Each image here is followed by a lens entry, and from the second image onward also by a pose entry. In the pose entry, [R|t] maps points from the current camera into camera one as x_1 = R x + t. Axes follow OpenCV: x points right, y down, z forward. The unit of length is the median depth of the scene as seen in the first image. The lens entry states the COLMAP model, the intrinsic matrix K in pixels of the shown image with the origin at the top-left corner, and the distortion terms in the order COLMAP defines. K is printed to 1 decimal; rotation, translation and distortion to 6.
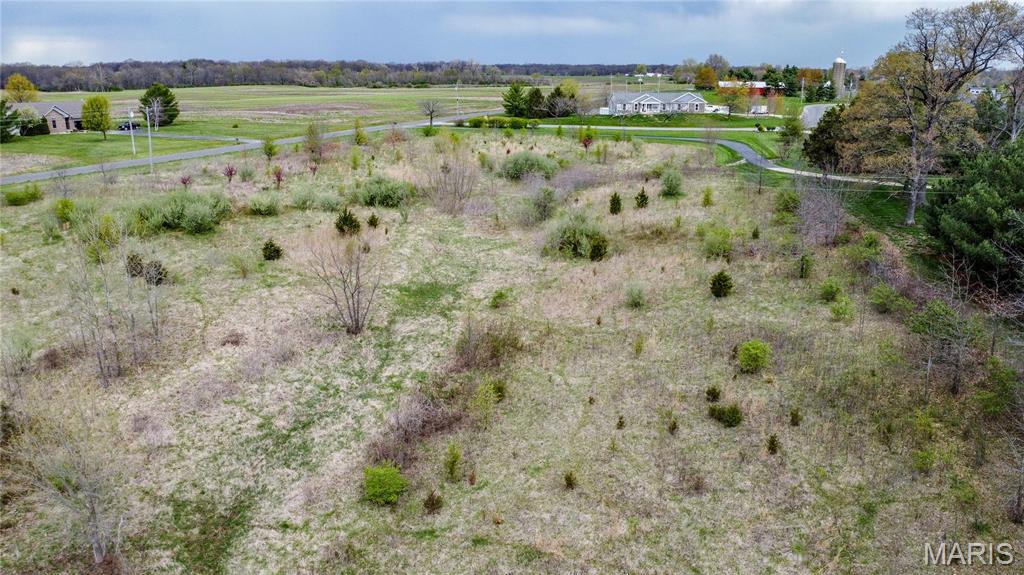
lens RADIAL K [[842.3, 0, 512.0], [0, 842.3, 287.5], [0, 0, 1]] dist [-0.012776, -0.007032]
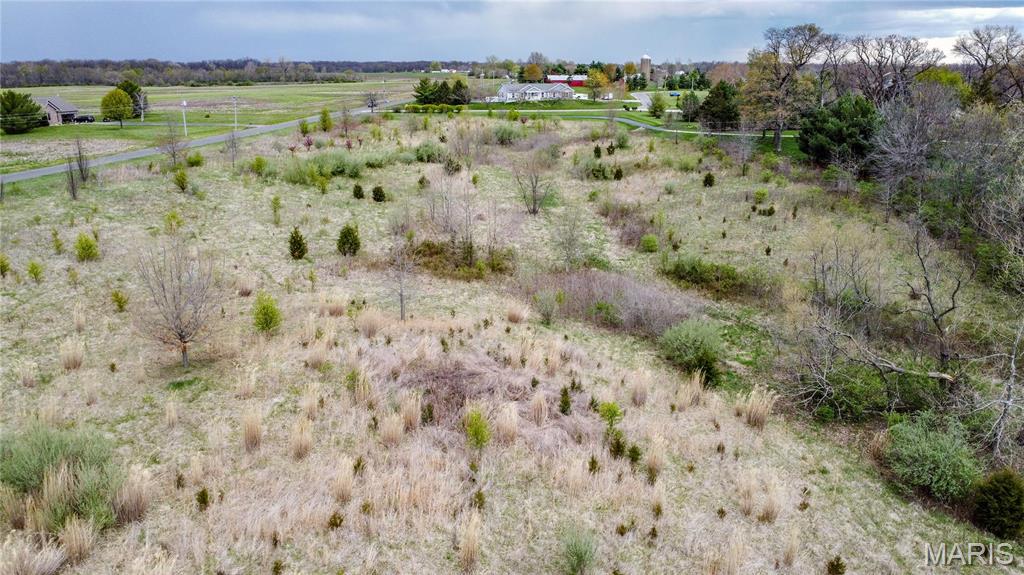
lens RADIAL K [[842.3, 0, 512.0], [0, 842.3, 287.5], [0, 0, 1]] dist [-0.012776, -0.007032]
pose [[0.965161, -0.073545, 0.251107, -0.198547], [0.072618, 0.997275, 0.012971, 0.053608], [-0.251377, 0.005716, 0.967873, -0.208766]]
